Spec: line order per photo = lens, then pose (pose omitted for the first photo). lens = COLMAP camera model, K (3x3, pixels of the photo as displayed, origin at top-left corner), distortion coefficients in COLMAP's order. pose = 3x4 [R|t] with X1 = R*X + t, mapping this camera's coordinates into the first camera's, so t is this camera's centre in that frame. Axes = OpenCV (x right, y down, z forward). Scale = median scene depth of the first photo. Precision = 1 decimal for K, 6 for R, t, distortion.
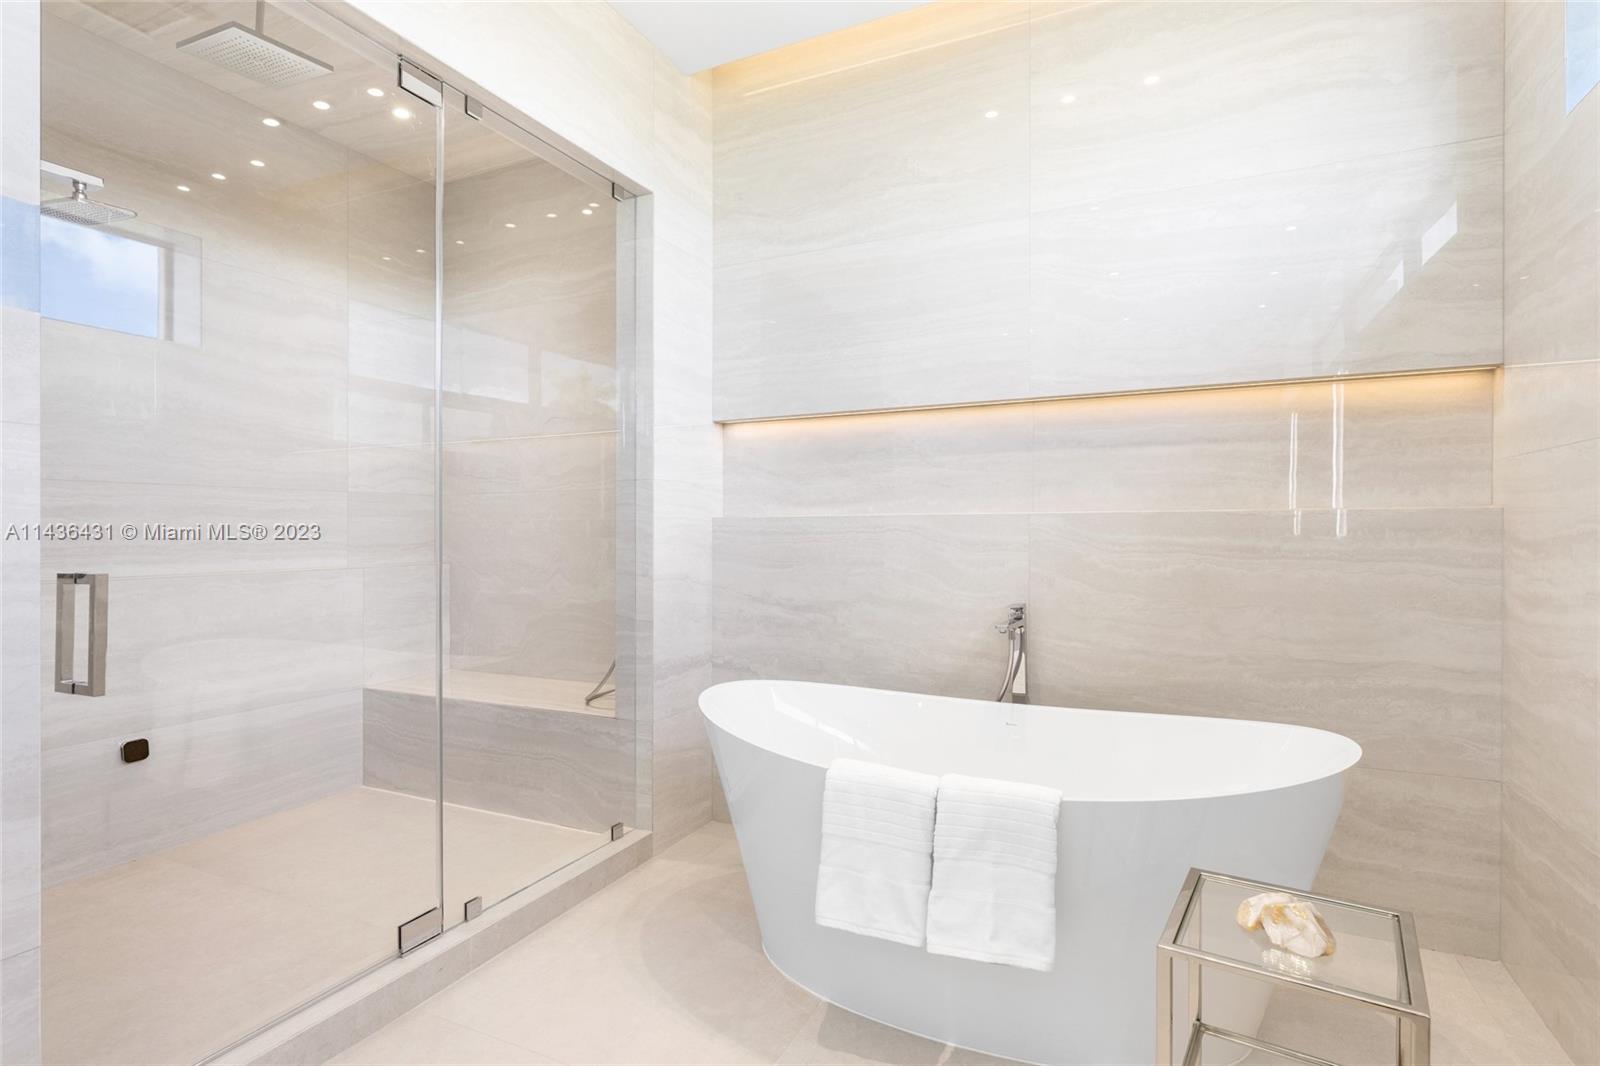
lens RADIAL K [[797.7, 0, 783.7], [0, 797.7, 533.5], [0, 0, 1]] dist [-0.003281, 0.002076]
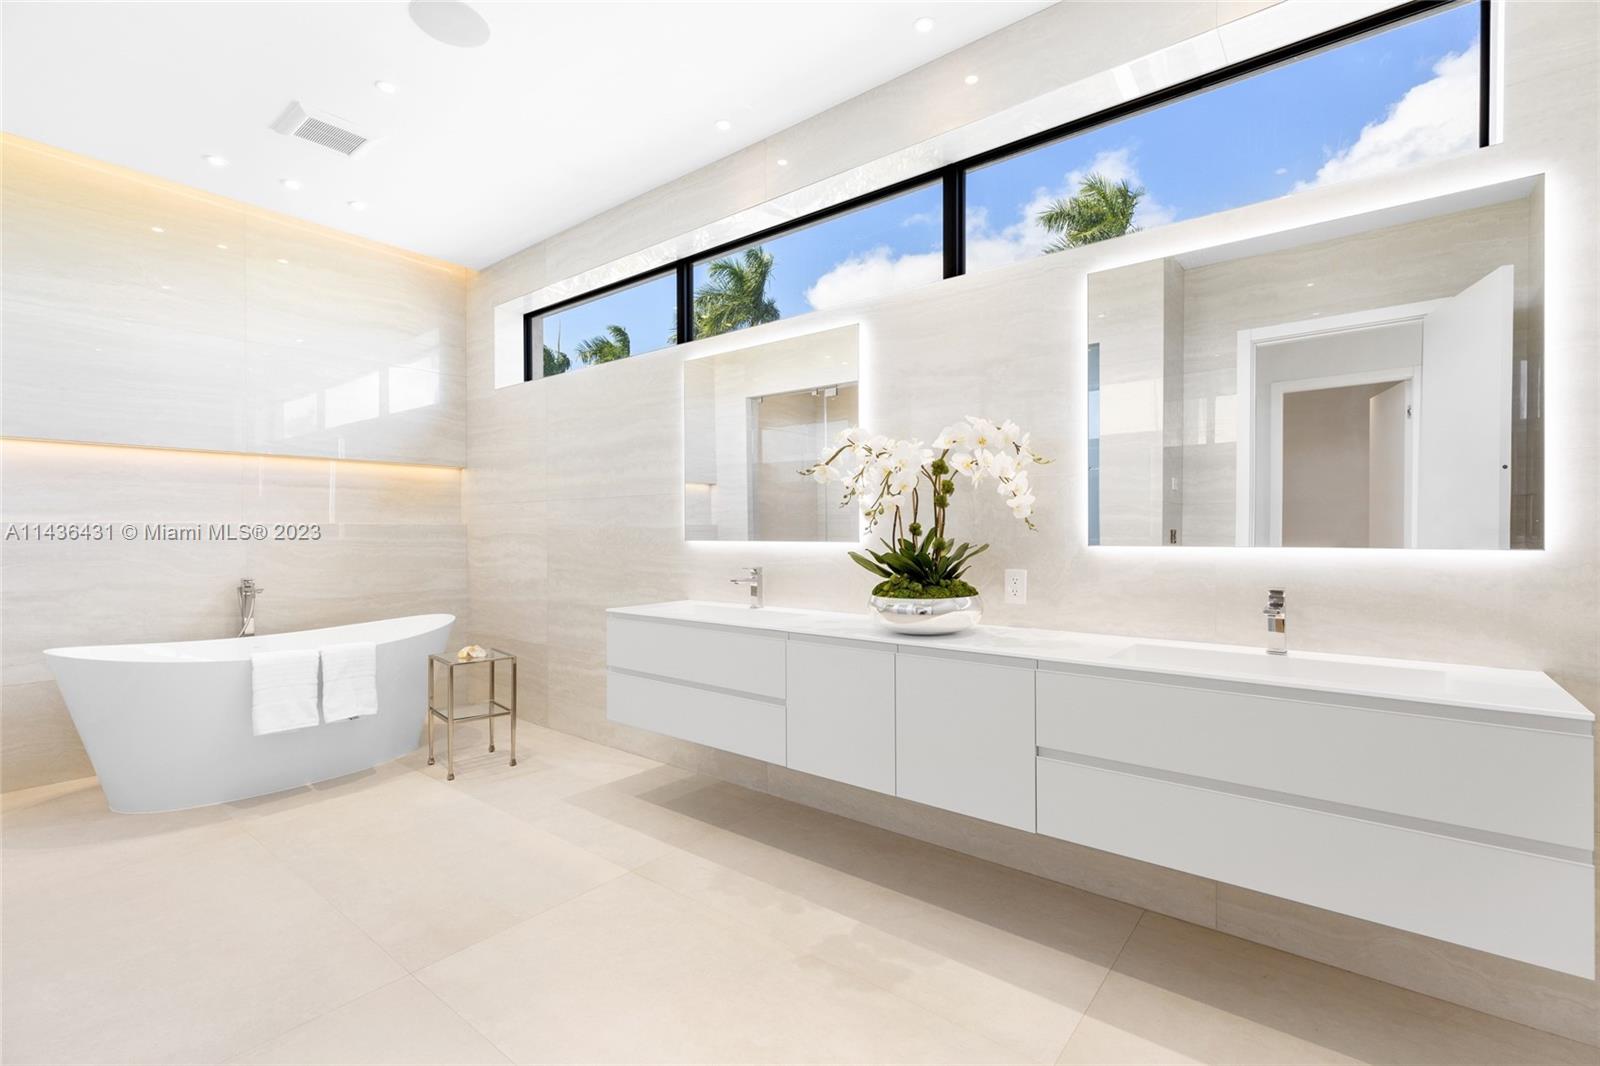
lens RADIAL K [[714.5, 0, 792.0], [0, 714.5, 541.2], [0, 0, 1]] dist [0.002773, 0.000866]
pose [[0.230749, -0.014049, 0.972912, -1.073790], [0.003683, 0.999901, 0.013565, -0.005436], [-0.973006, 0.000453, 0.230778, -0.534574]]
